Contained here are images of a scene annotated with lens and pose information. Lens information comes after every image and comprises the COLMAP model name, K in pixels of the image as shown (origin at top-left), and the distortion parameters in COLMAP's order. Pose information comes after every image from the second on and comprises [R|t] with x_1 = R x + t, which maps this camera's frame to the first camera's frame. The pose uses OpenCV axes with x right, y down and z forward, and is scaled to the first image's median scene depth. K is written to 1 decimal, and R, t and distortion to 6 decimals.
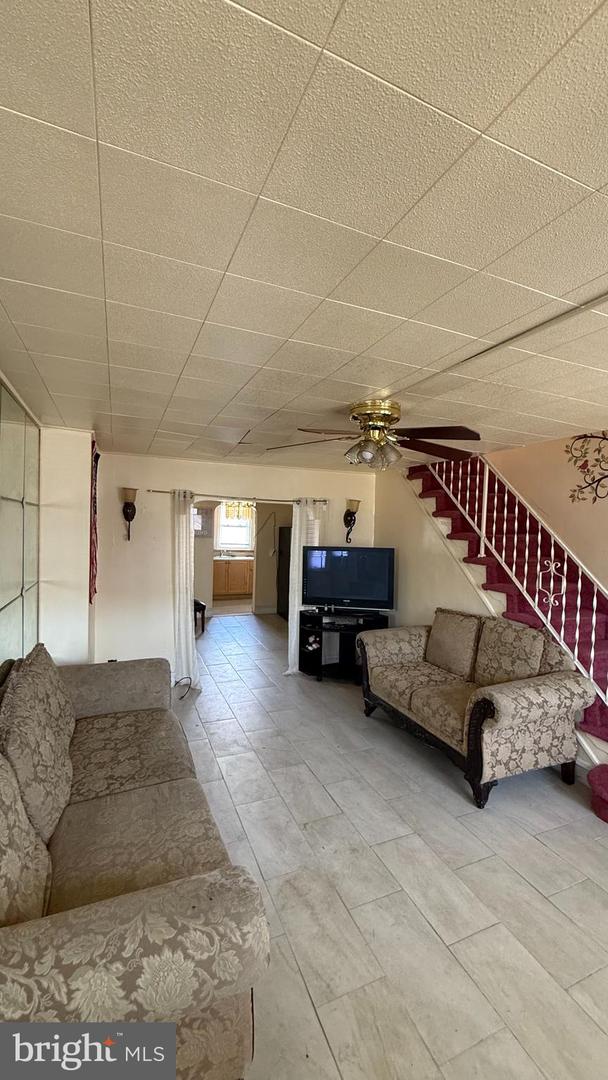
lens RADIAL K [[430.0, 0, 303.9], [0, 430.0, 541.9], [0, 0, 1]] dist [-0.001184, -0.000004]
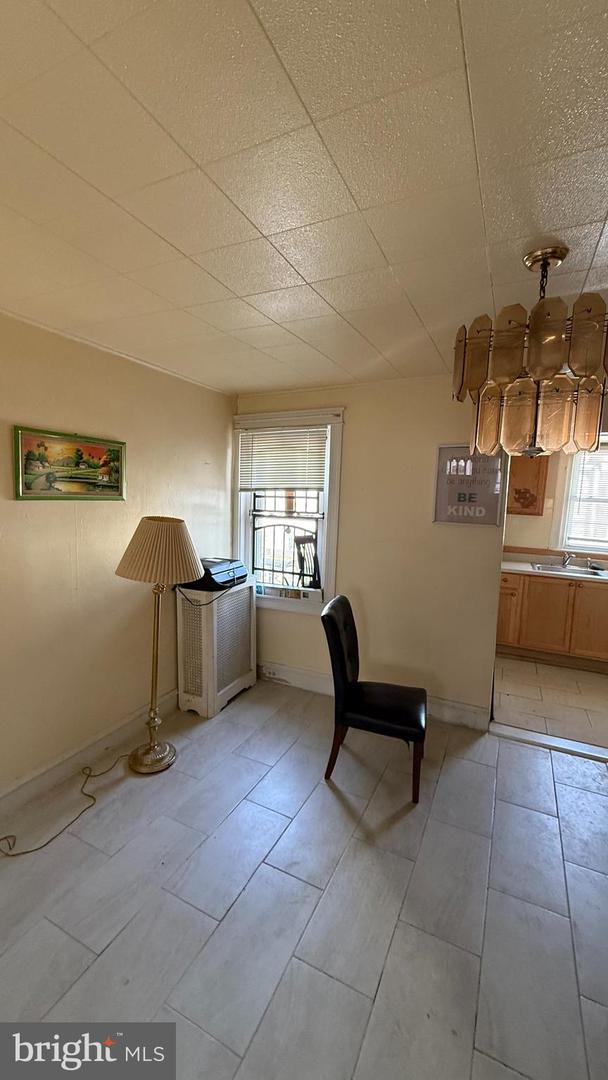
lens RADIAL K [[430.0, 0, 306.4], [0, 430.0, 539.2], [0, 0, 1]] dist [-0.001184, -0.000004]
pose [[0.667730, 0.074411, -0.740675, -0.104102], [-0.044247, 0.997200, 0.060293, -0.028037], [0.743087, -0.007487, 0.669153, 1.289908]]
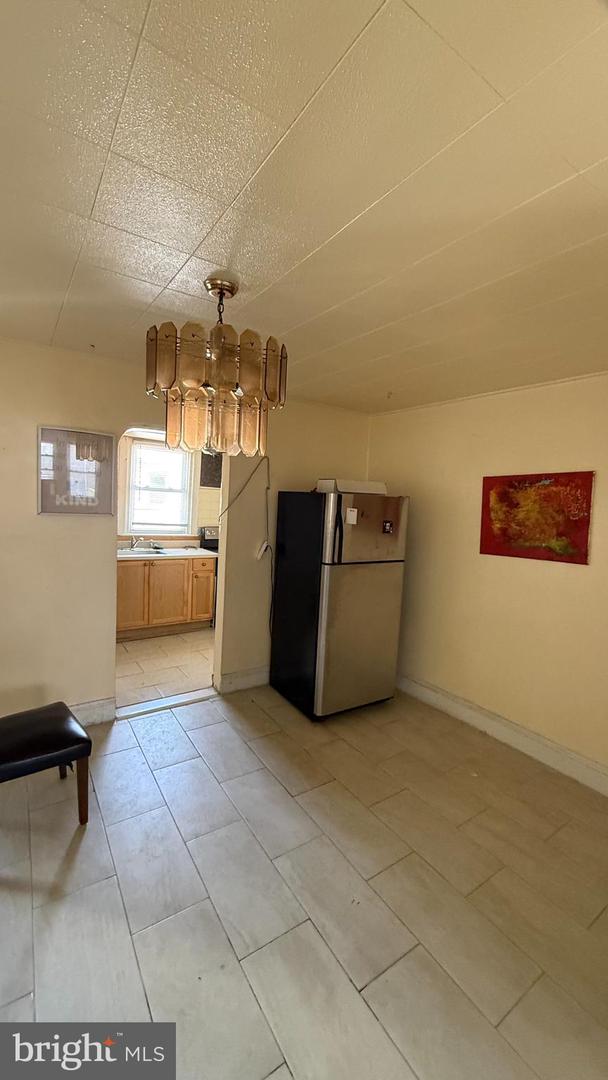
lens RADIAL K [[430.0, 0, 304.8], [0, 430.0, 538.2], [0, 0, 1]] dist [-0.001184, -0.000004]
pose [[0.978232, 0.004105, 0.207475, -0.264906], [-0.015864, 0.998358, 0.055044, -0.026763], [-0.206908, -0.057137, 0.976690, 1.231756]]
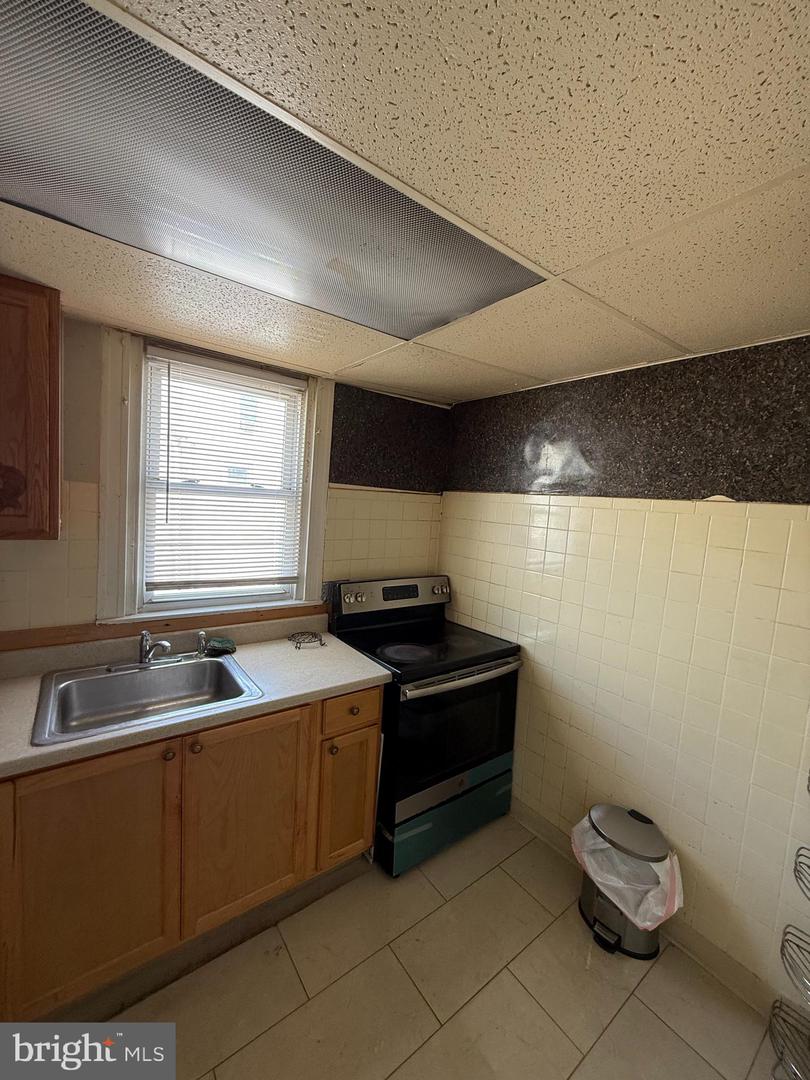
lens RADIAL K [[430.3, 0, 404.7], [0, 430.3, 539.2], [0, 0, 1]] dist [0.001352, -0.000523]
pose [[0.970173, 0.009289, 0.242237, -0.353500], [-0.024652, 0.997865, 0.060471, -0.077975], [-0.241158, -0.064639, 0.968331, 2.139722]]
